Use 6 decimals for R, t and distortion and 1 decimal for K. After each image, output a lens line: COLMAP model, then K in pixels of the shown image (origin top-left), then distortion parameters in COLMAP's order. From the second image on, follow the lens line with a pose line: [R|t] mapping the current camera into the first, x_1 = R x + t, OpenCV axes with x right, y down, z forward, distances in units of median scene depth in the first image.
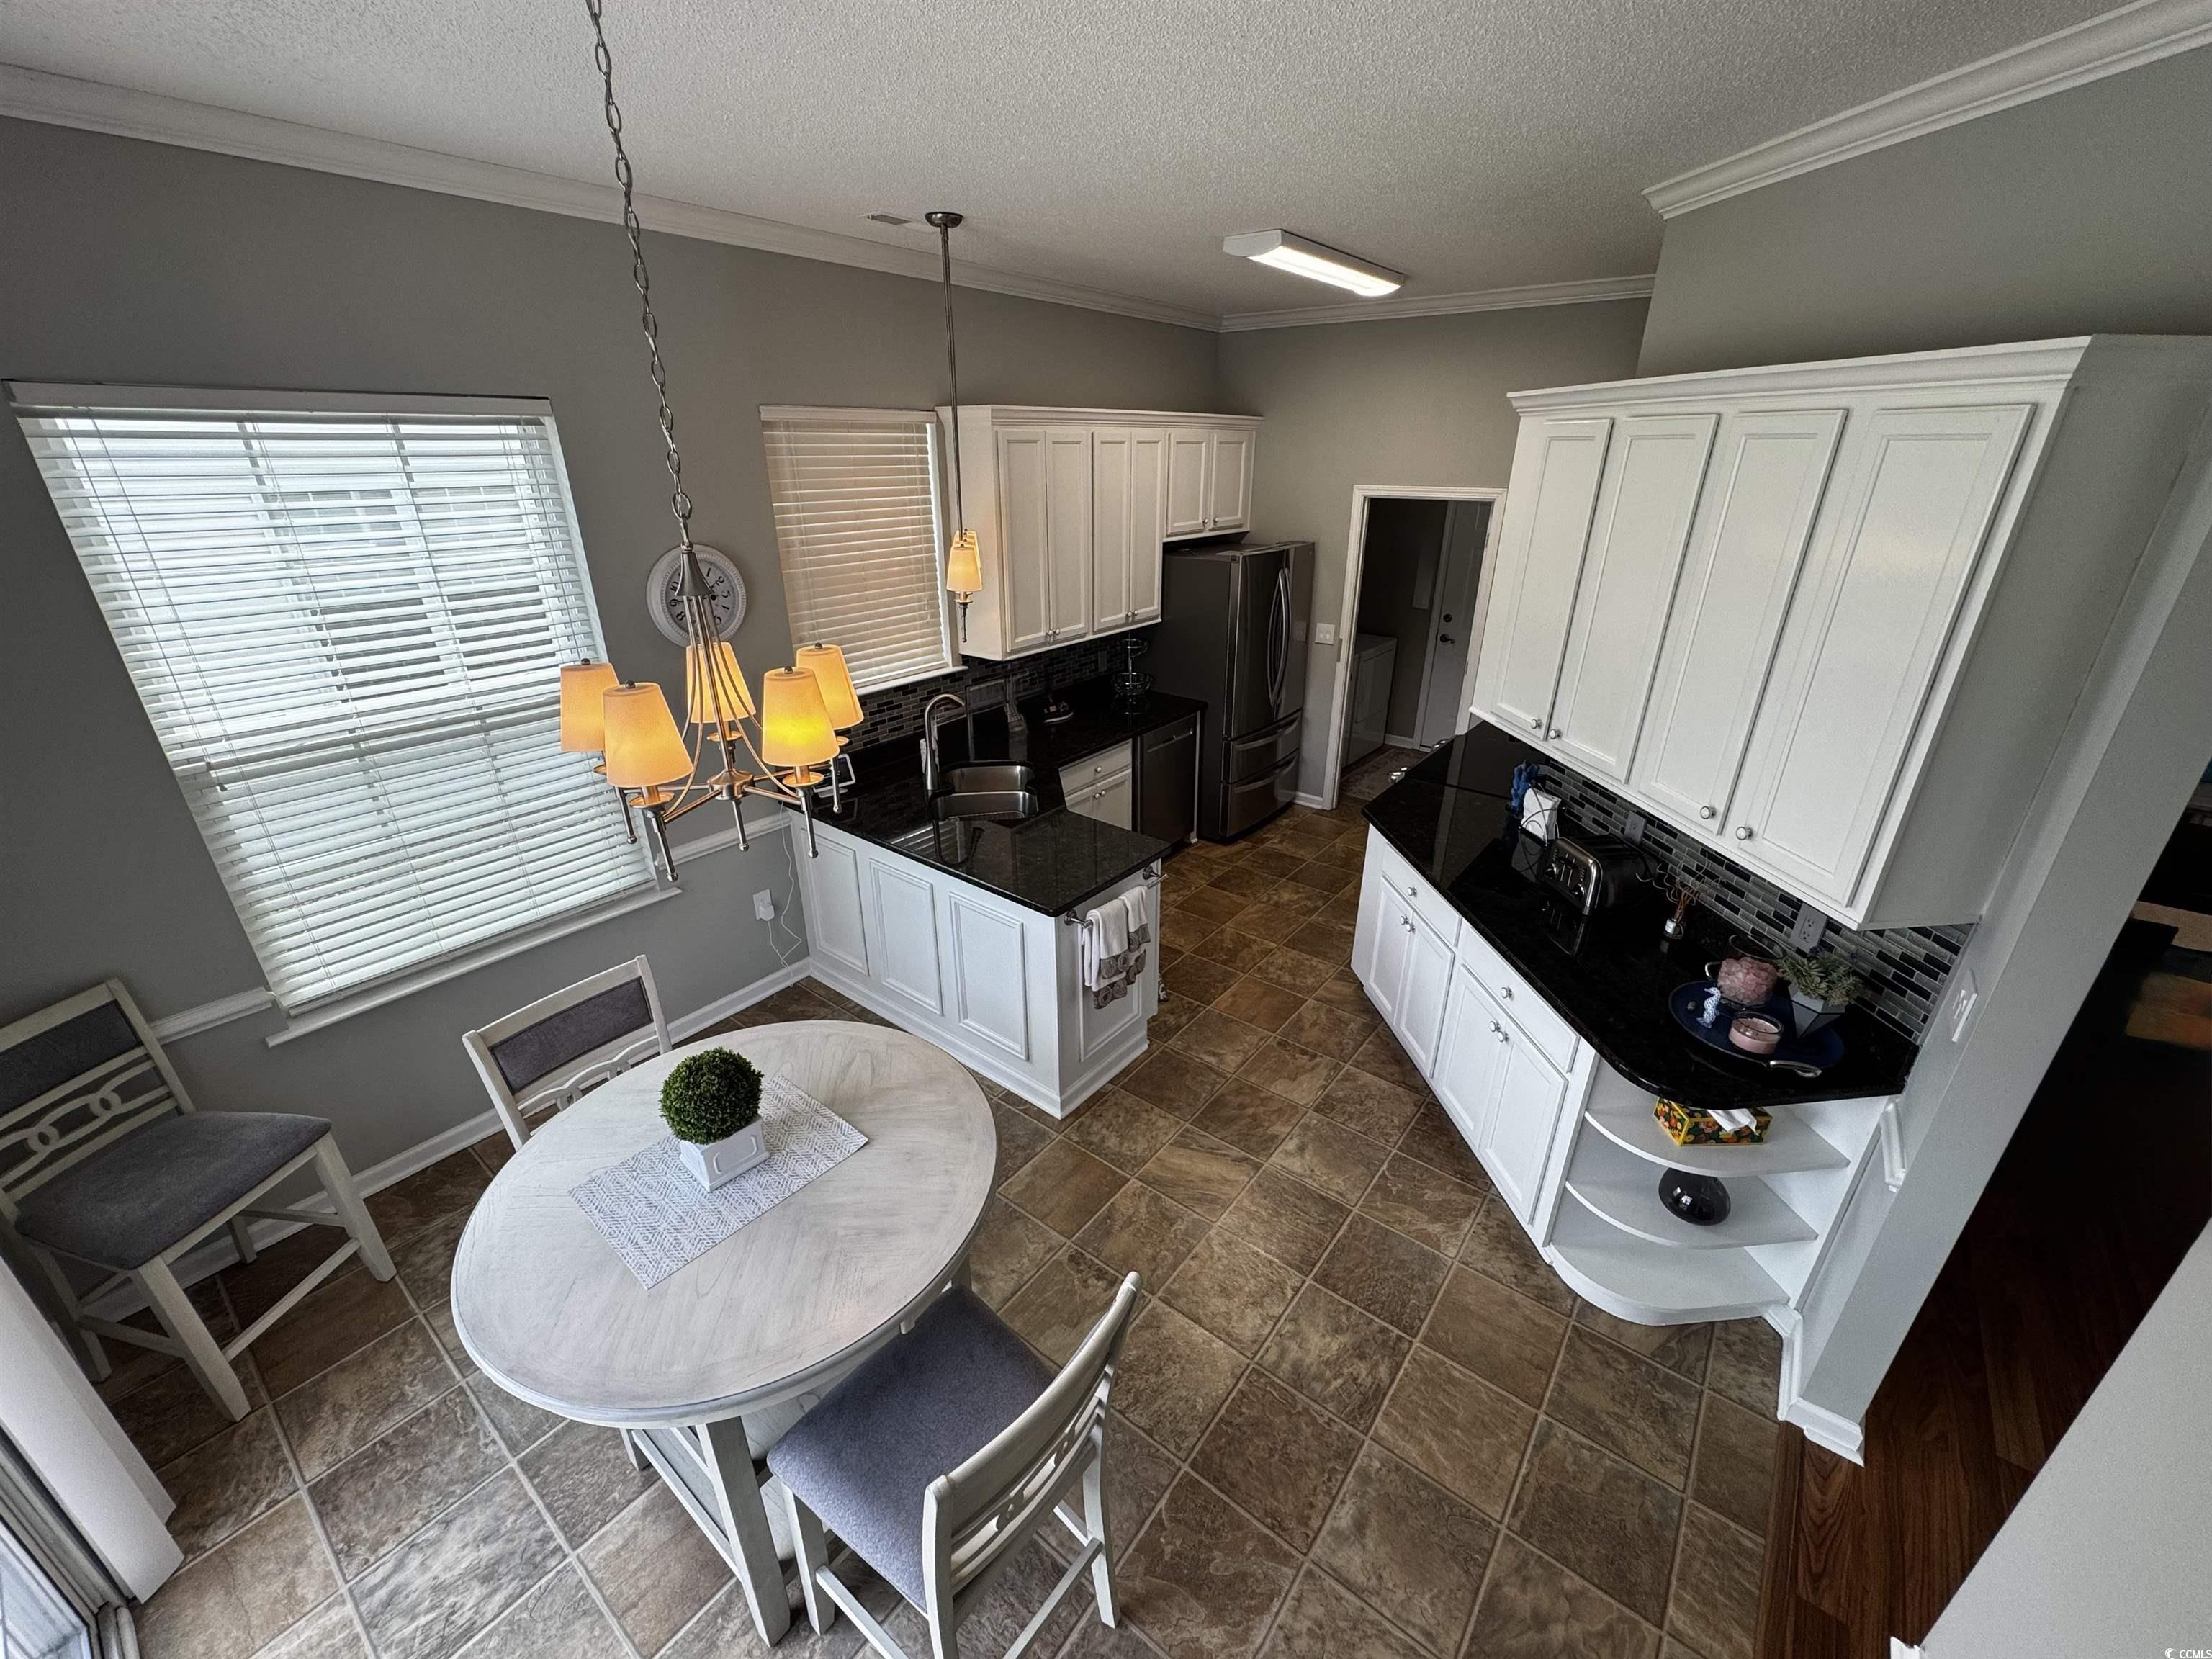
lens RADIAL K [[885.3, 0, 1106.0], [0, 885.3, 829.5], [0, 0, 1]] dist [0.023027, 0.000134]
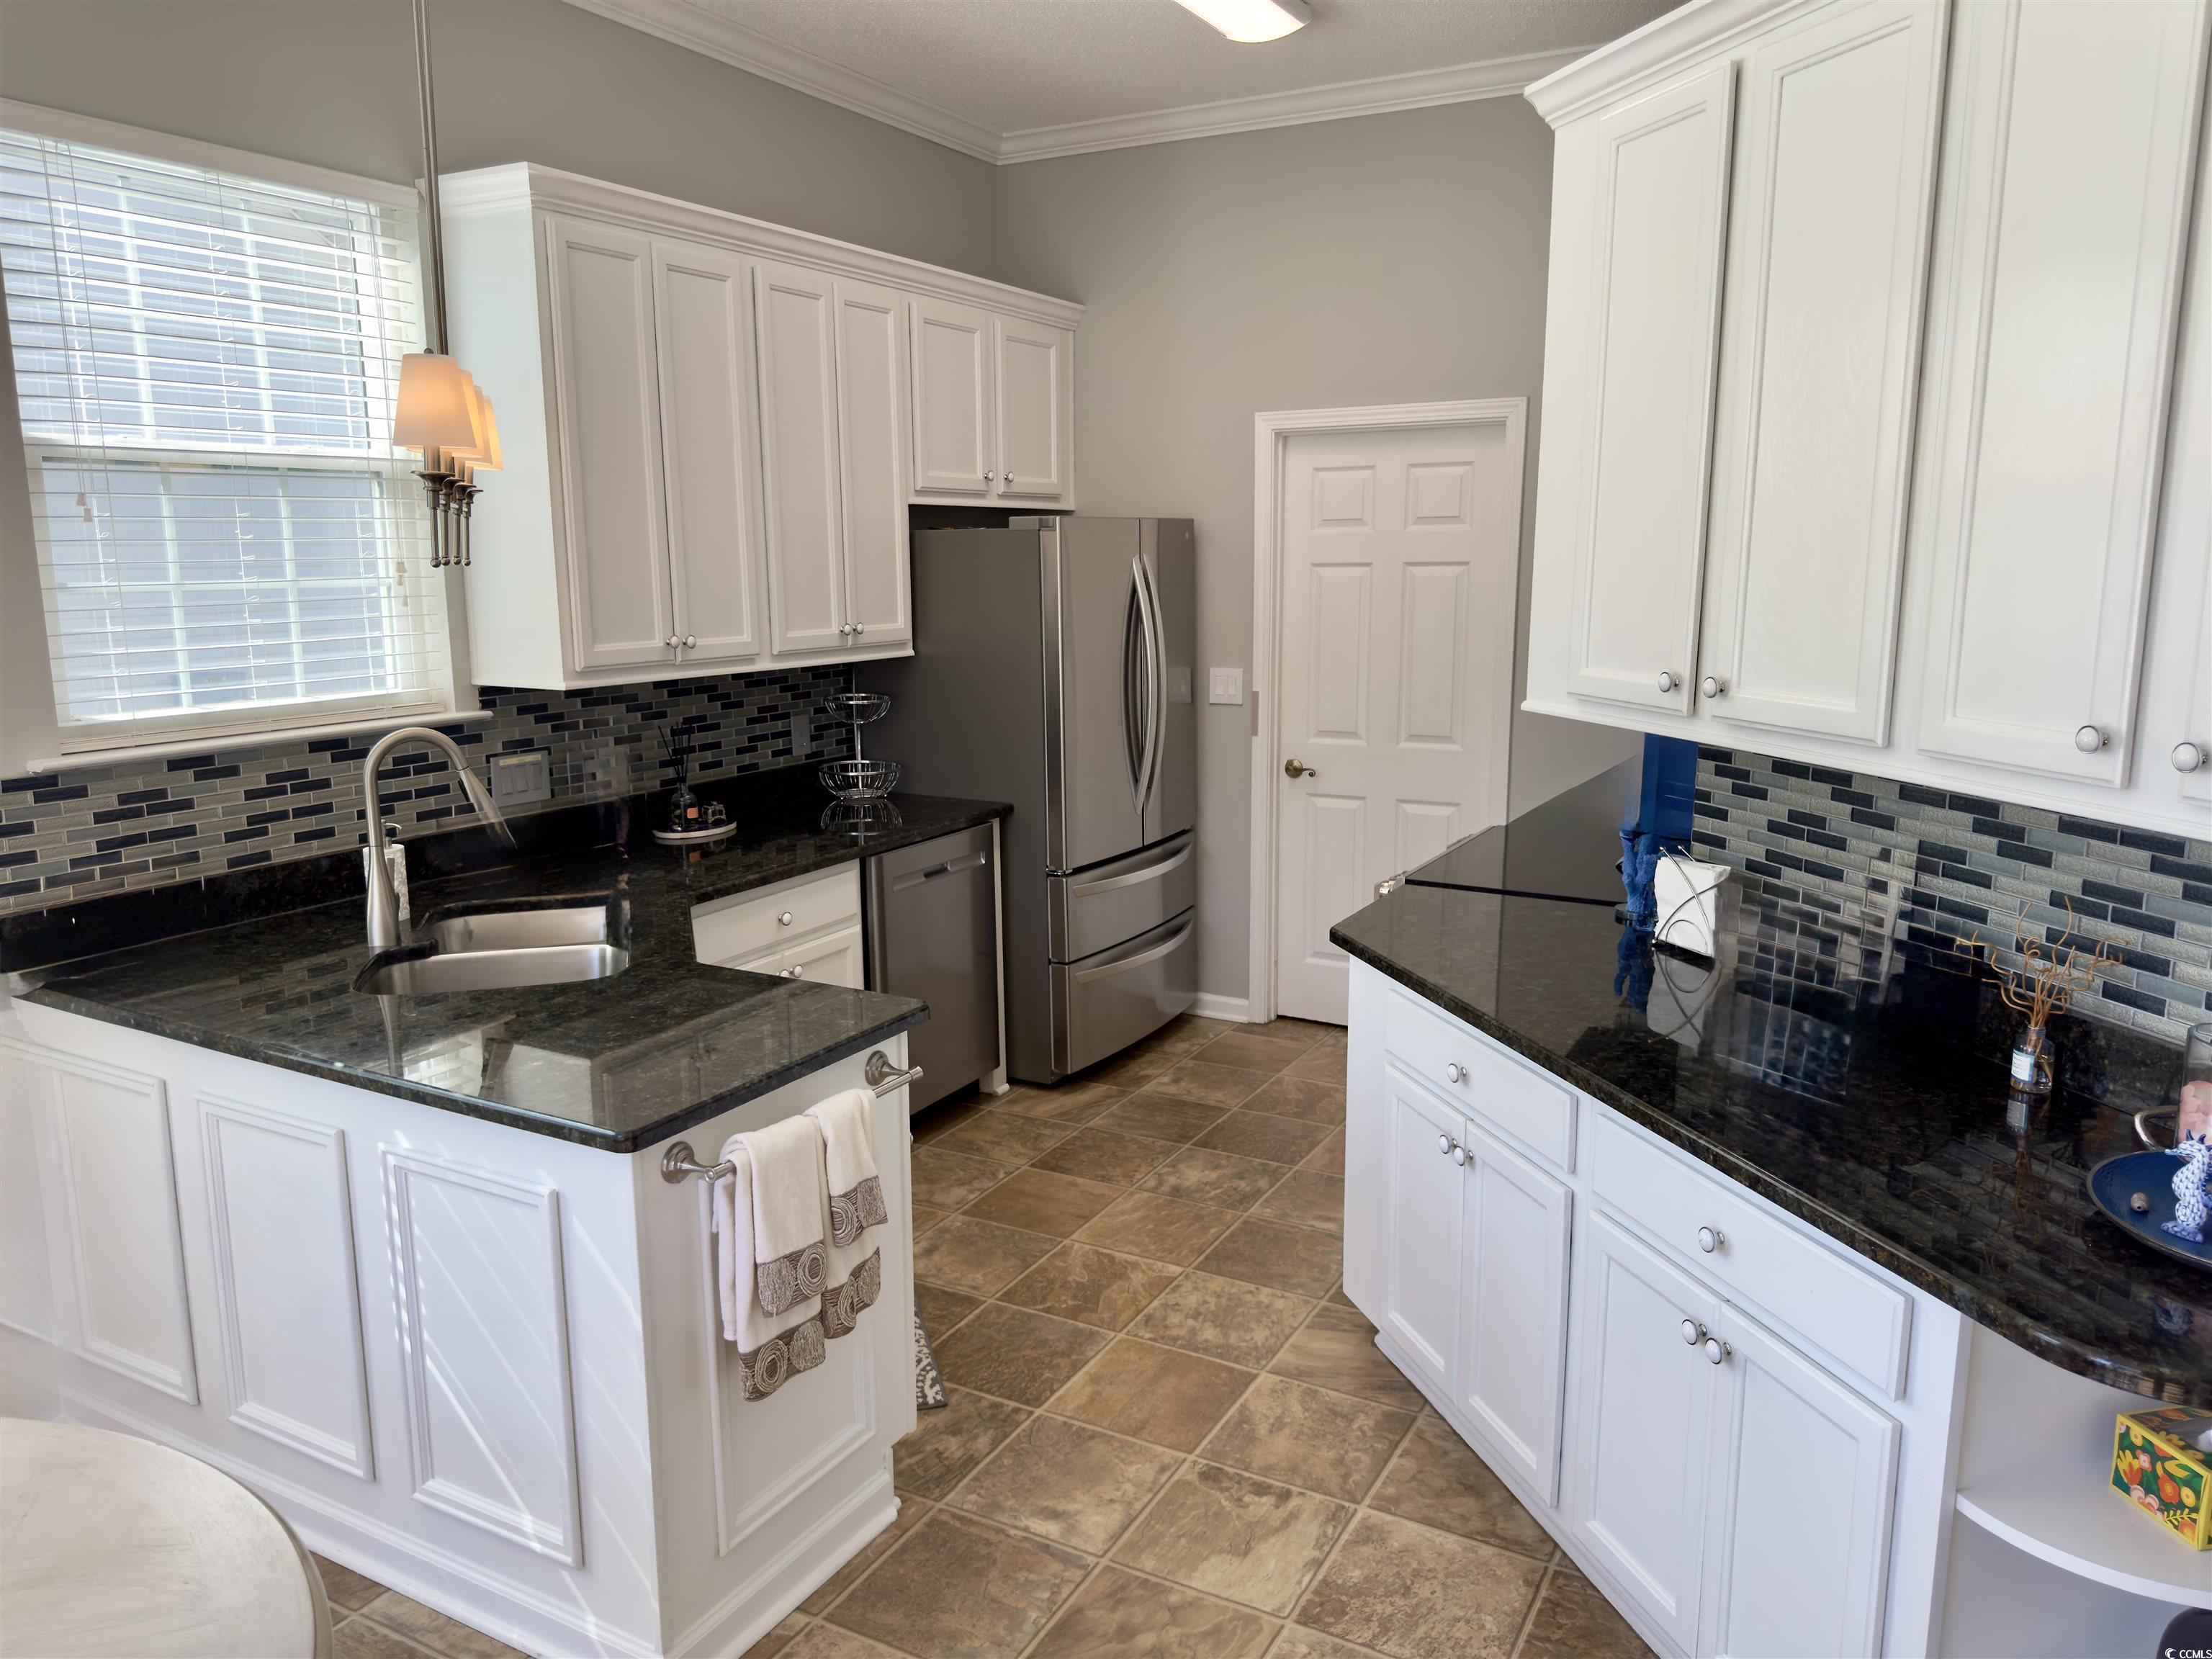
lens RADIAL K [[1559.7, 0, 1097.8], [0, 1559.7, 832.3], [0, 0, 1]] dist [0.127567, -0.181649]
pose [[0.987598, -0.032002, 0.153708, 0.034403], [0.065743, 0.973336, -0.219763, 0.098469], [-0.142576, 0.227143, 0.963368, 0.185356]]
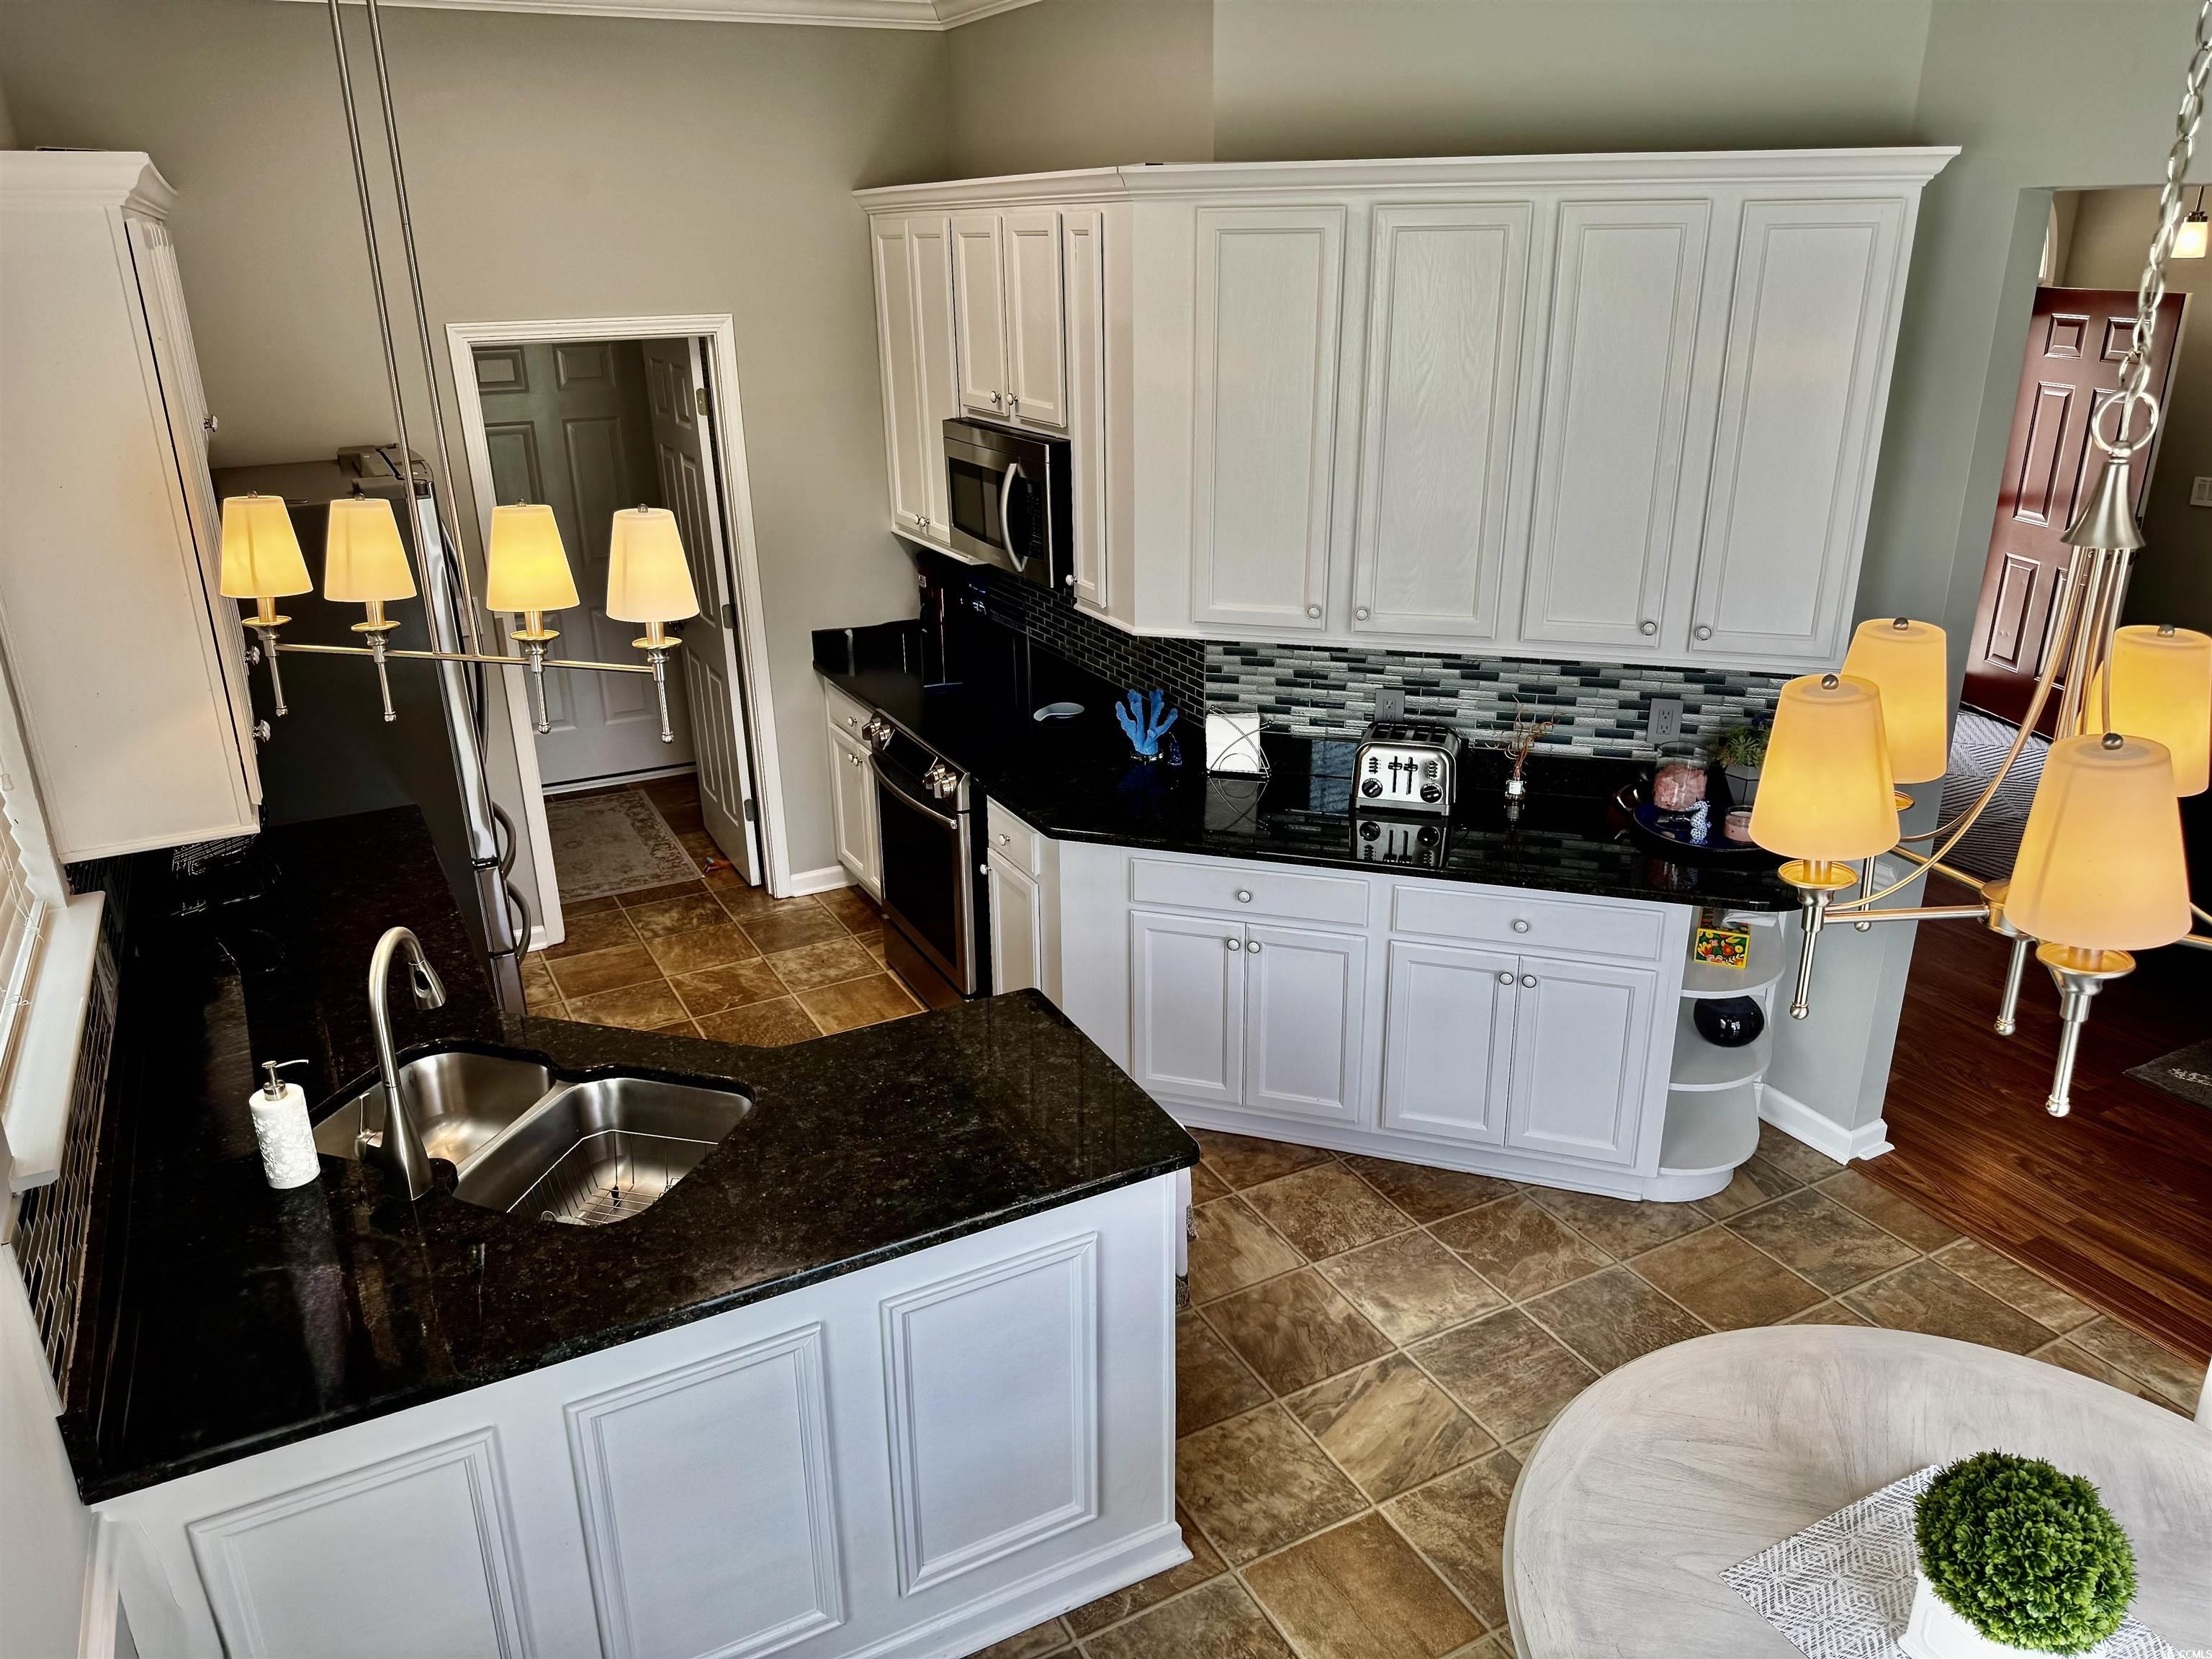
lens RADIAL K [[1559.7, 0, 1097.8], [0, 1559.7, 832.3], [0, 0, 1]] dist [0.127567, -0.181649]
pose [[0.404511, -0.324199, 0.855140, -0.595956], [0.374774, 0.911701, 0.168361, -0.182710], [-0.834215, 0.252380, 0.490295, 0.425436]]
